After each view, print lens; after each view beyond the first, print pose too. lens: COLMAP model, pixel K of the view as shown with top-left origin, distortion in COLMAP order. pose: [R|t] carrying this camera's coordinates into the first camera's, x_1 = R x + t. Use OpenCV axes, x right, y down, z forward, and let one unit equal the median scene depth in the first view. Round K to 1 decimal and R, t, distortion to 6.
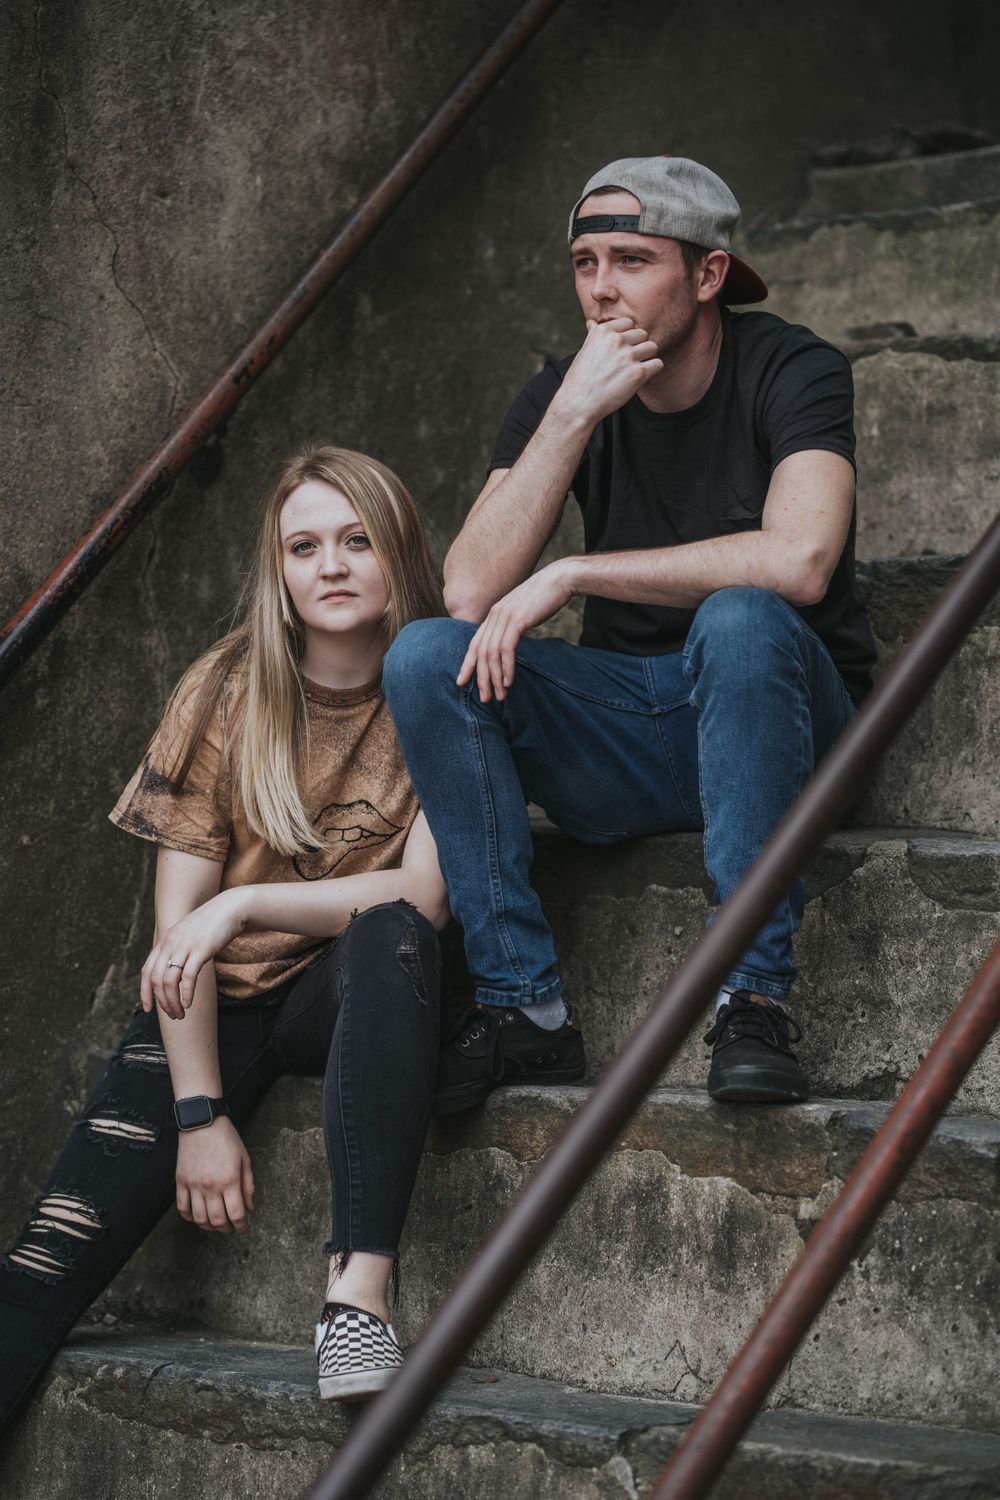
lens RADIAL K [[3683.4, 0, 500.5], [0, 3683.4, 751.1], [0, 0, 1]] dist [0.169026, 0.000000]
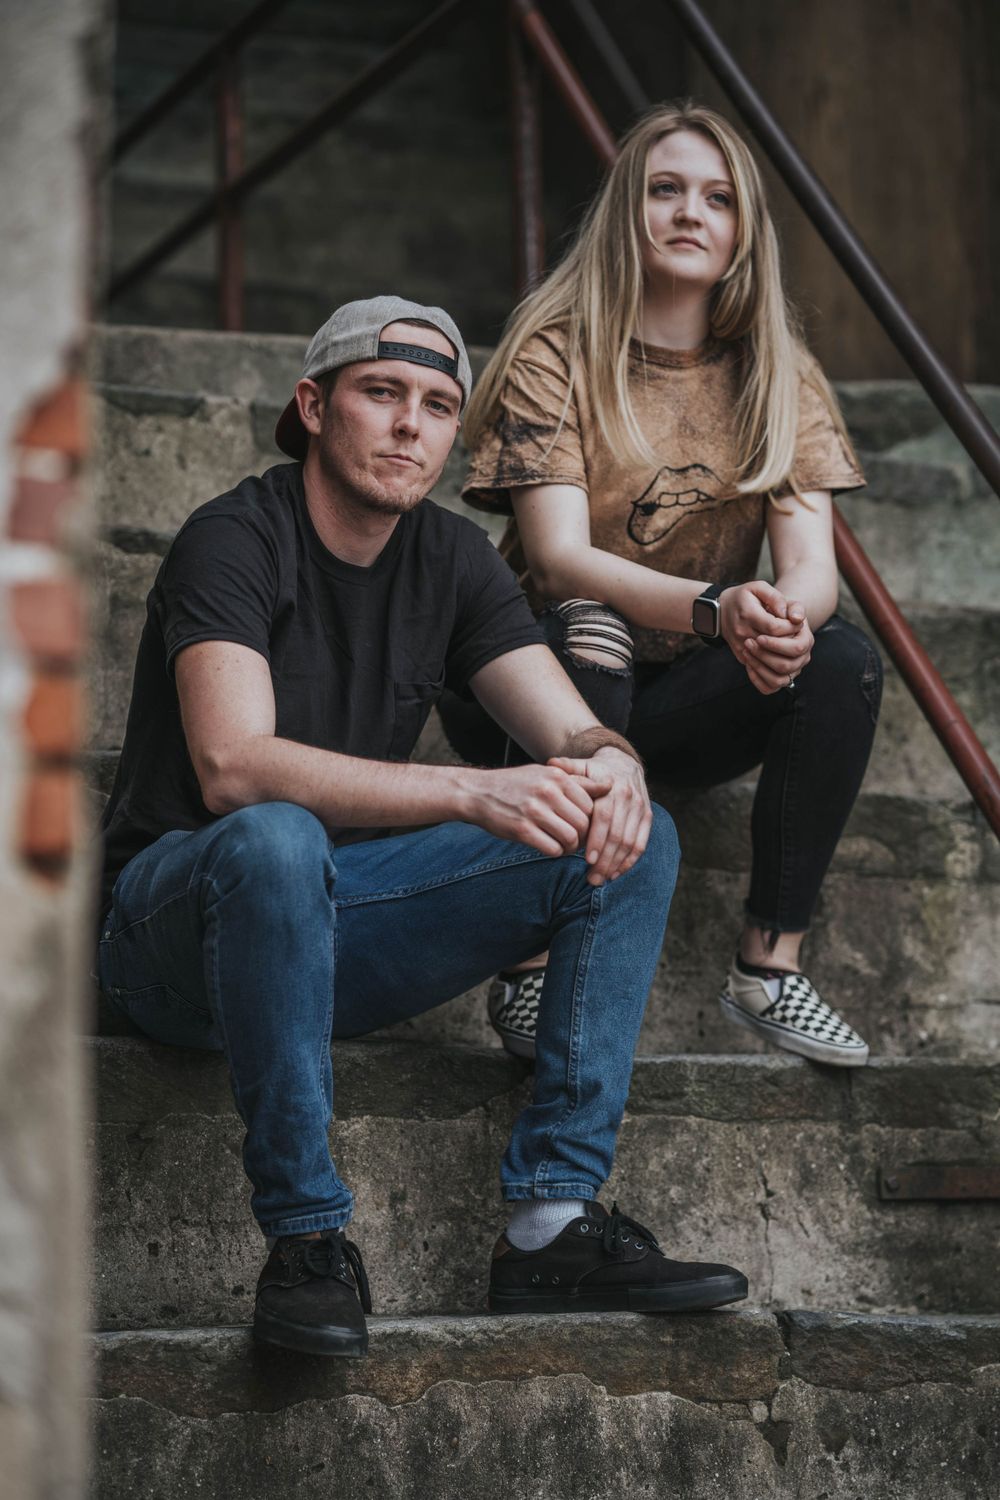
lens RADIAL K [[3683.4, 0, 500.5], [0, 3683.4, 749.8], [0, 0, 1]] dist [0.169026, 0.000000]
pose [[0.399320, 0.071526, 0.914017, -0.866300], [-0.014938, 0.997327, -0.071519, 0.015849], [-0.916690, 0.014905, 0.399321, 0.638844]]
